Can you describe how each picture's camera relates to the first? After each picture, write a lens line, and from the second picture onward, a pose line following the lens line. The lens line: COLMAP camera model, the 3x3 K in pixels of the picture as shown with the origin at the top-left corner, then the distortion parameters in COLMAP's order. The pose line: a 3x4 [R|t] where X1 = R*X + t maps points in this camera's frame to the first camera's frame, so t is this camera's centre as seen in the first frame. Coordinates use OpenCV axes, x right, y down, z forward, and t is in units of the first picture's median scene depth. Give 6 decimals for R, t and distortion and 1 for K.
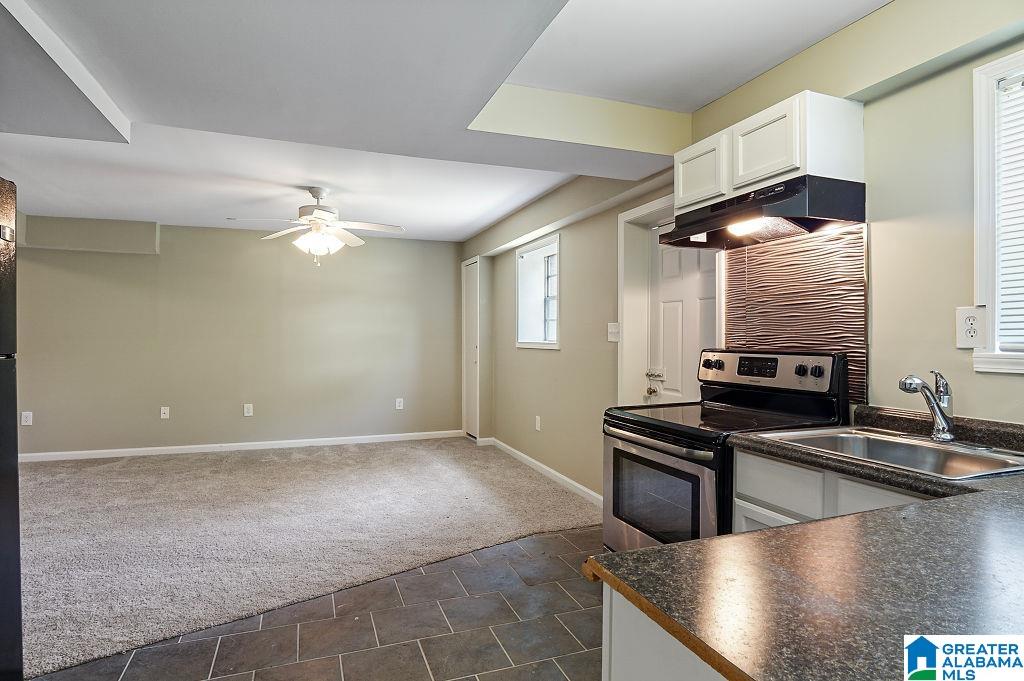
lens RADIAL K [[545.1, 0, 512.9], [0, 545.1, 338.0], [0, 0, 1]] dist [-0.024041, 0.001364]
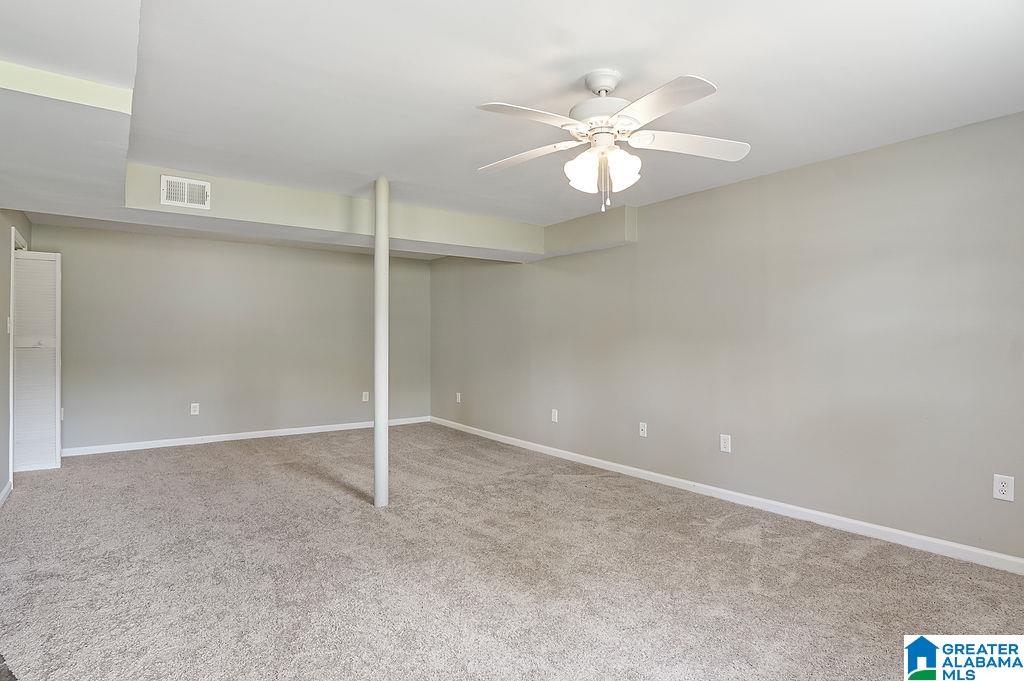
lens RADIAL K [[545.1, 0, 512.7], [0, 545.1, 337.3], [0, 0, 1]] dist [-0.024041, 0.001364]
pose [[0.281256, -0.014658, -0.959521, 0.158782], [-0.007301, 0.999822, -0.017414, 0.015839], [0.959605, 0.011903, 0.281099, 0.796767]]
